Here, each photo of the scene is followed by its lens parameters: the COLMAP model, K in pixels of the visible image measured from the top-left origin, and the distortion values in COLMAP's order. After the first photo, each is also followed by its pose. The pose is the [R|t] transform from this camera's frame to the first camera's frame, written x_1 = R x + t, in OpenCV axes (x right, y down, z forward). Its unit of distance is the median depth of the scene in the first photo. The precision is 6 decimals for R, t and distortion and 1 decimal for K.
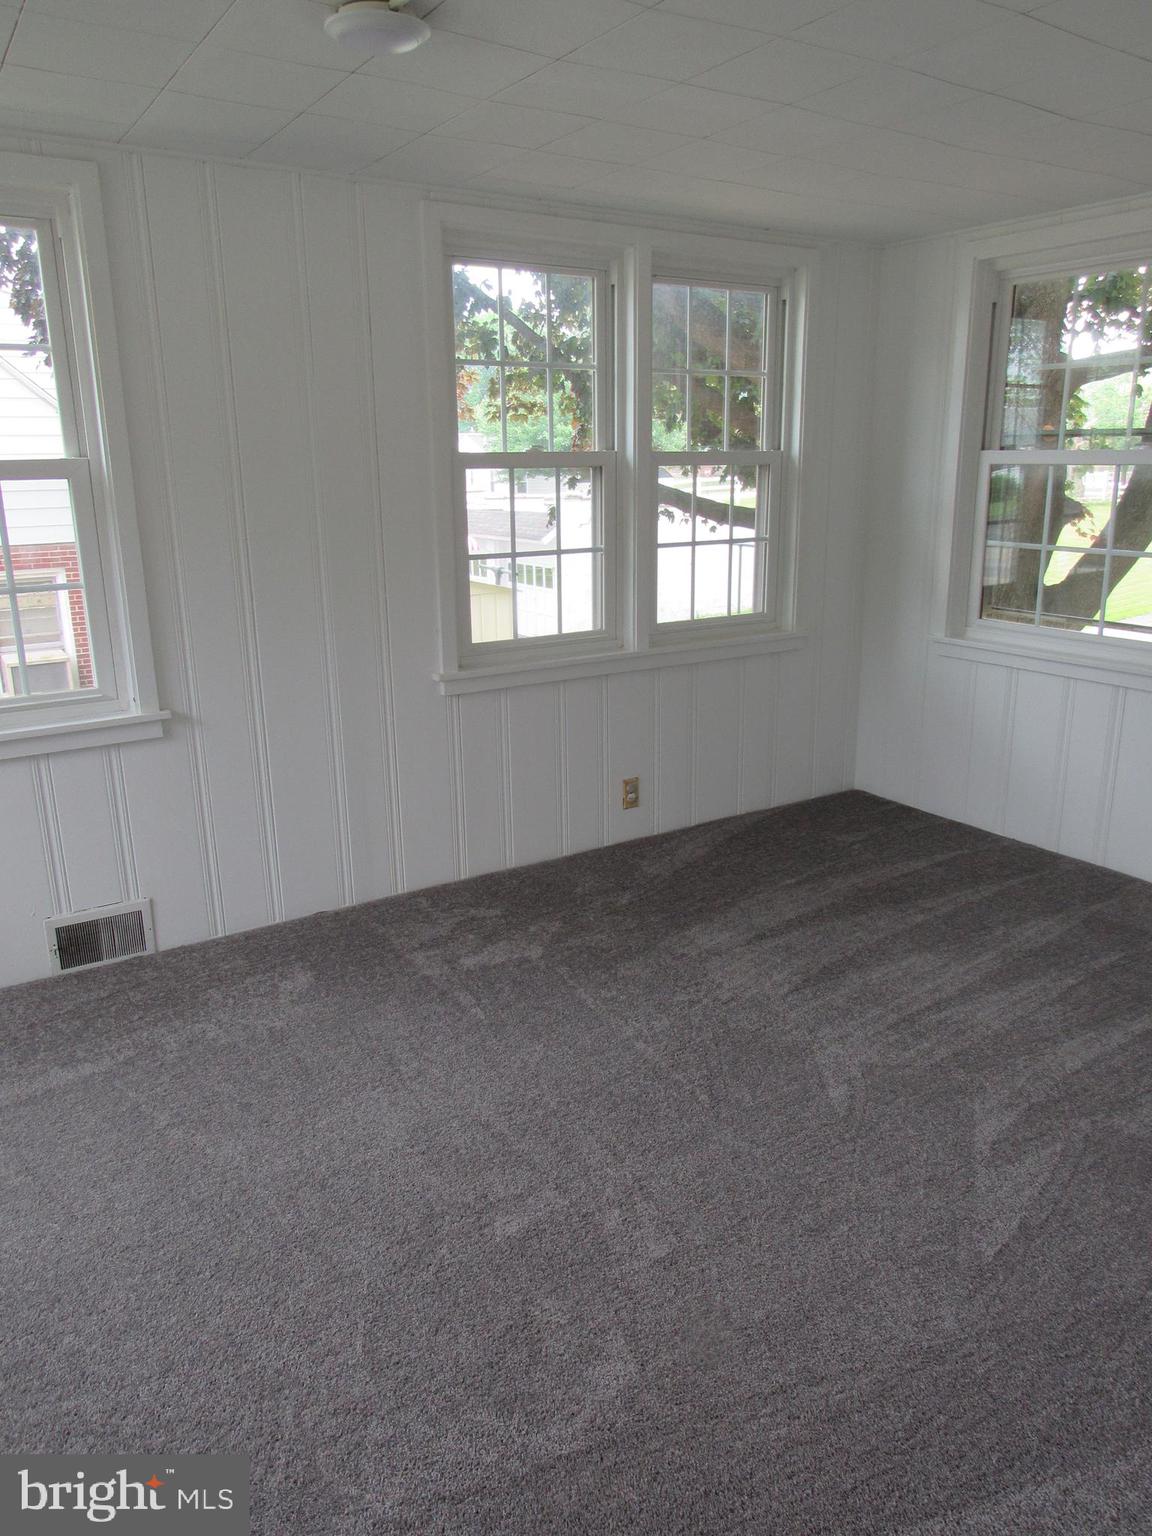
lens RADIAL K [[1107.6, 0, 584.4], [0, 1107.6, 763.8], [0, 0, 1]] dist [-0.019085, 0.004126]
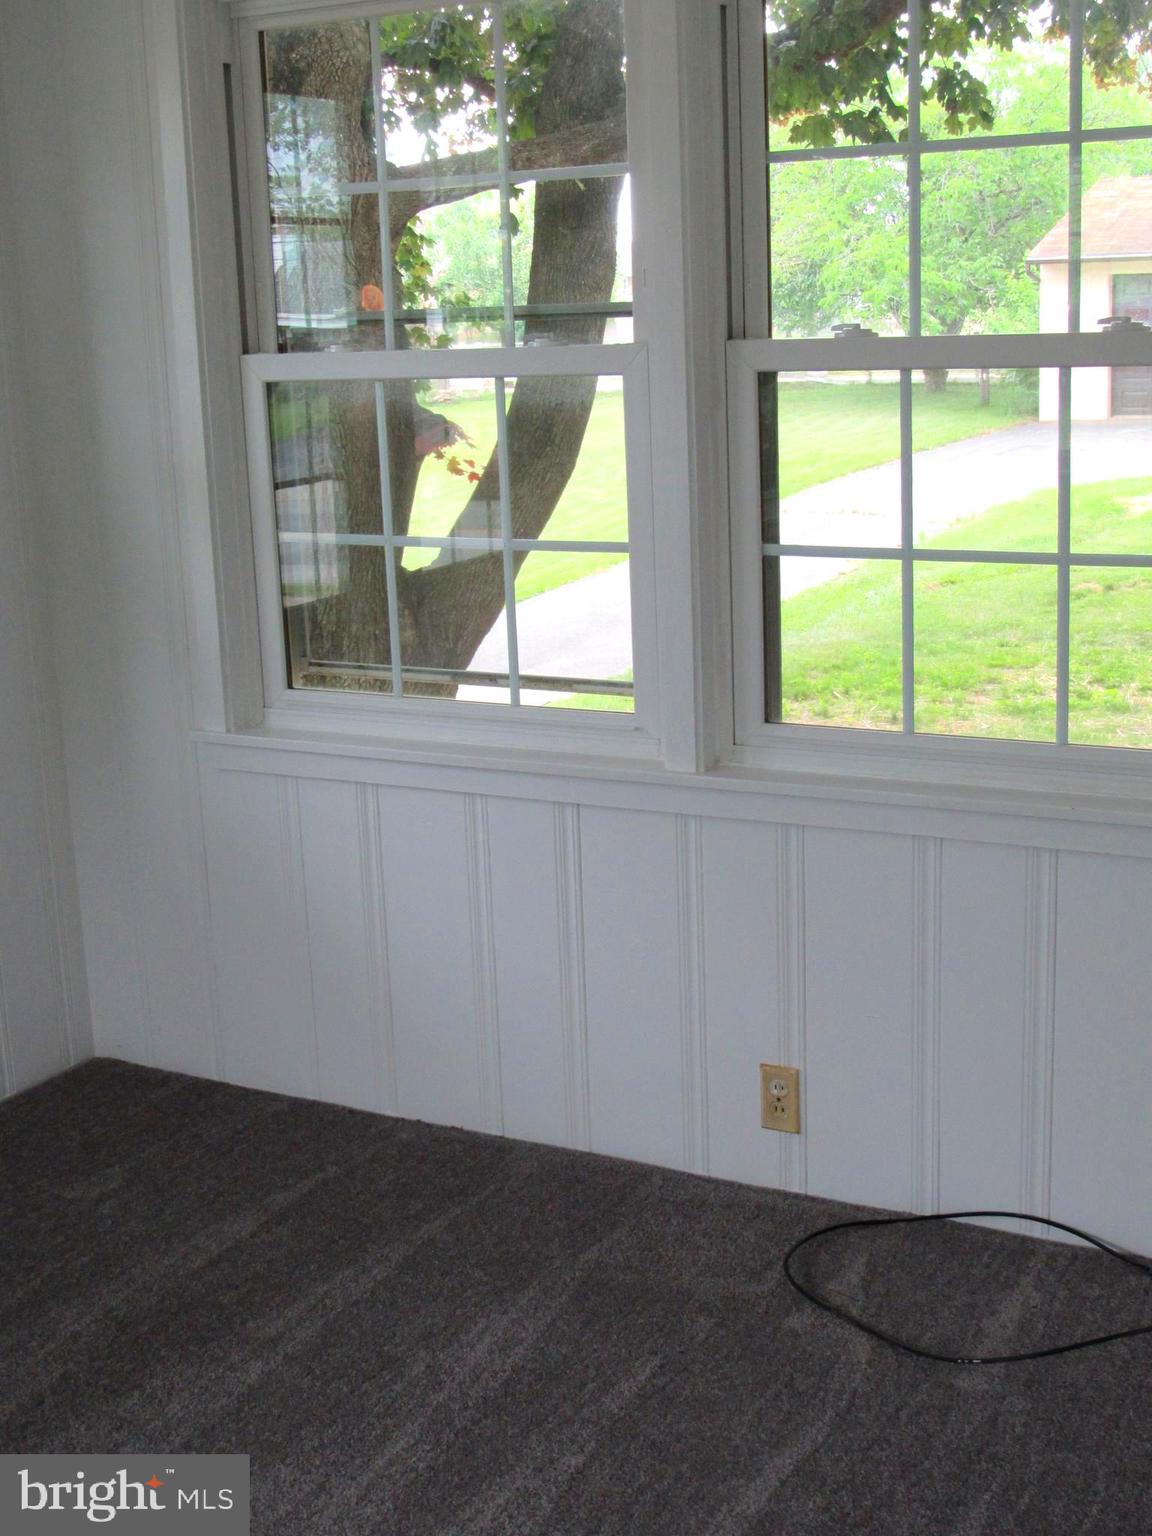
lens RADIAL K [[2040.1, 0, 576.3], [0, 2040.1, 766.5], [0, 0, 1]] dist [-0.045980, 0.000000]
pose [[0.887955, -0.124727, 0.442695, 0.067266], [0.151353, 0.988159, -0.025176, -0.056963], [-0.434312, 0.089359, 0.896319, 0.136553]]
